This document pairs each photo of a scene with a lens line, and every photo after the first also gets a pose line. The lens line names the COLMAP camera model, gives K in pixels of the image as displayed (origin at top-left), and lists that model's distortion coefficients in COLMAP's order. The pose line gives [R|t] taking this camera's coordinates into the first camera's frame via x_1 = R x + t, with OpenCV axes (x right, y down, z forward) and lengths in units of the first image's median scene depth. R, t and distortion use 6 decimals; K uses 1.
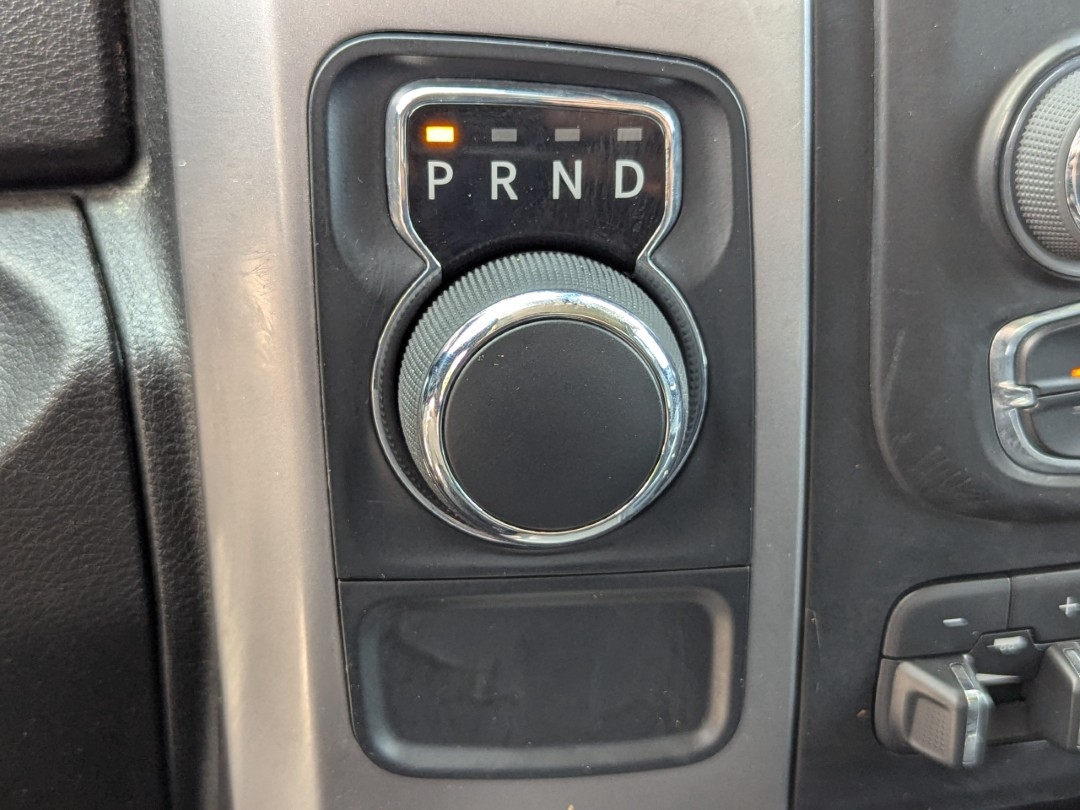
lens RADIAL K [[1541.4, 0, 545.6], [0, 1541.4, 342.1], [0, 0, 1]] dist [0.017544, 0.000000]
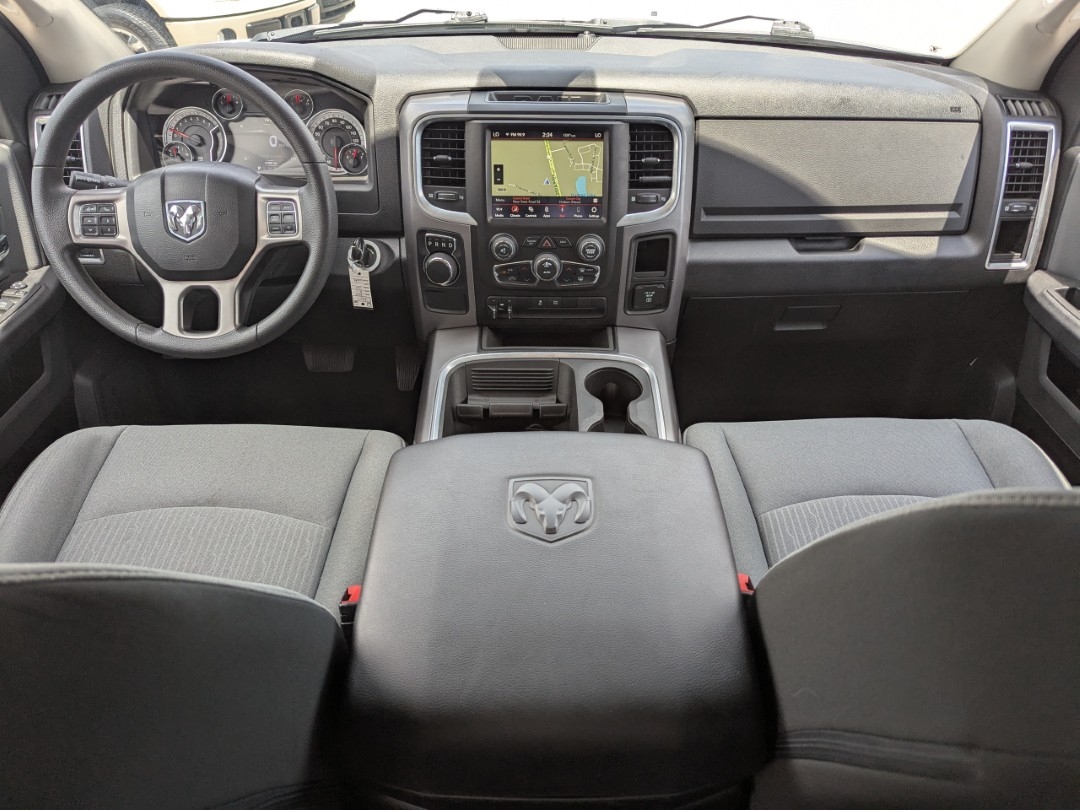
lens RADIAL K [[799.8, 0, 556.1], [0, 799.8, 408.7], [0, 0, 1]] dist [0.031360, -0.045749]
pose [[0.967642, 0.138075, -0.211198, 1.696655], [-0.085469, 0.966874, 0.240520, -0.346348], [0.237411, -0.214686, 0.947389, -3.353892]]
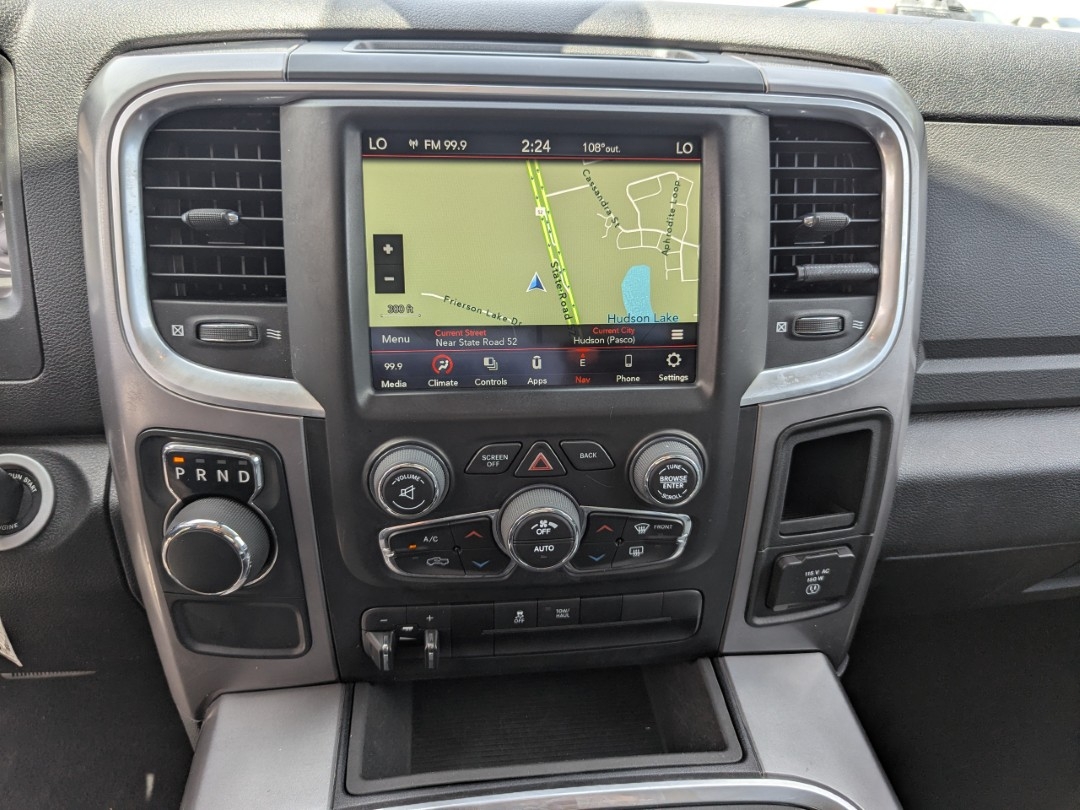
lens RADIAL K [[799.8, 0, 561.4], [0, 799.8, 392.7], [0, 0, 1]] dist [0.031360, -0.045749]
pose [[0.990380, 0.076766, -0.115130, 0.782723], [-0.065857, 0.993225, 0.095744, -0.431183], [0.121700, -0.087241, 0.988726, -0.417385]]
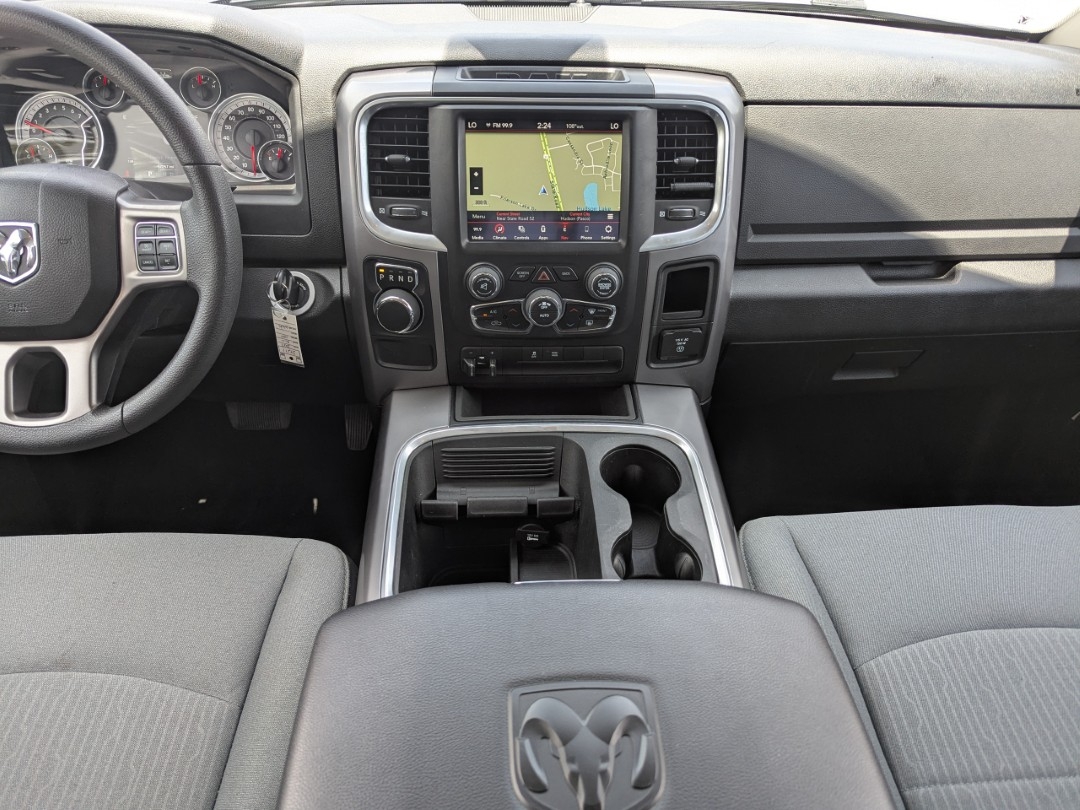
lens RADIAL K [[799.8, 0, 547.8], [0, 799.8, 407.1], [0, 0, 1]] dist [0.031360, -0.045749]
pose [[0.975969, 0.123001, -0.179876, 1.241783], [-0.079837, 0.969899, 0.230049, -0.388882], [0.202757, -0.210160, 0.956411, -2.148706]]
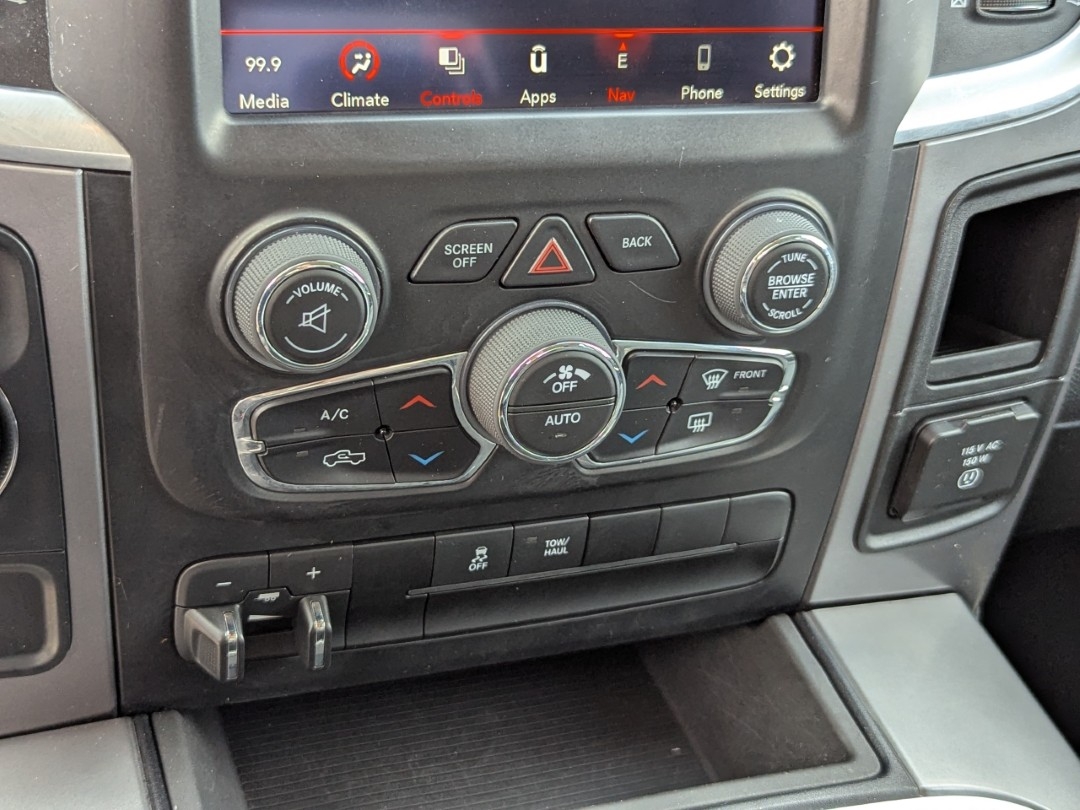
lens RADIAL K [[1609.0, 0, 562.5], [0, 1609.0, 391.8], [0, 0, 1]] dist [0.022180, 0.000000]
pose [[0.988729, 0.044435, 0.142972, 0.380264], [-0.072995, 0.976825, 0.201206, -0.342919], [-0.130719, -0.209374, 0.969059, -0.491232]]
